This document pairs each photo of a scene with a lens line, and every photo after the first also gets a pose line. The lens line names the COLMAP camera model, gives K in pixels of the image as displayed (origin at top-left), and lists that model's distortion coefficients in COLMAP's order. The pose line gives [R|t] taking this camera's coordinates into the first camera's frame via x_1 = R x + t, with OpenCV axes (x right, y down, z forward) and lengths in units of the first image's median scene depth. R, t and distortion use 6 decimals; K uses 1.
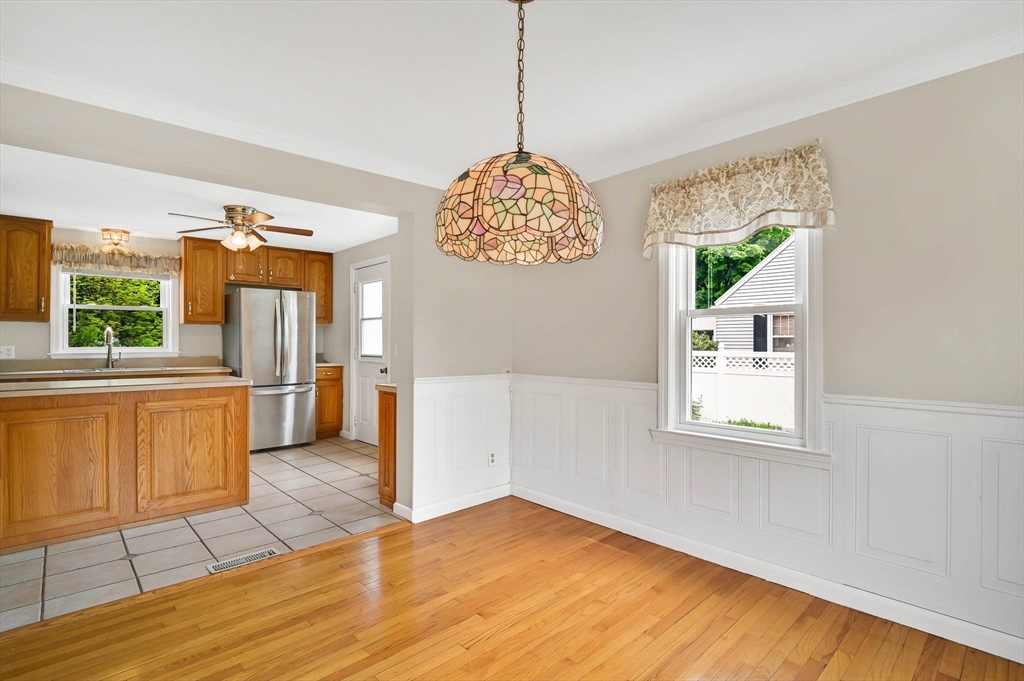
lens RADIAL K [[449.5, 0, 512.0], [0, 449.5, 340.5], [0, 0, 1]] dist [-0.000988, 0.000165]
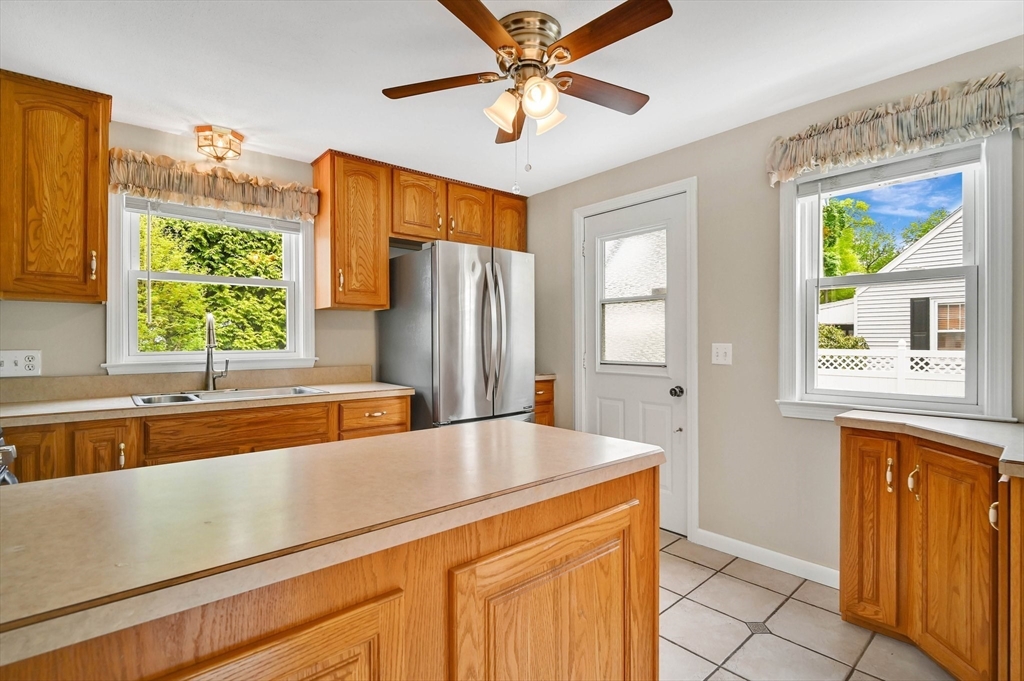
lens RADIAL K [[487.1, 0, 532.9], [0, 487.1, 338.7], [0, 0, 1]] dist [-0.000534, -0.000197]
pose [[0.998206, -0.004707, -0.059690, -0.434421], [0.004782, 0.999988, 0.001126, 0.001372], [0.059684, -0.001410, 0.998216, 0.404385]]
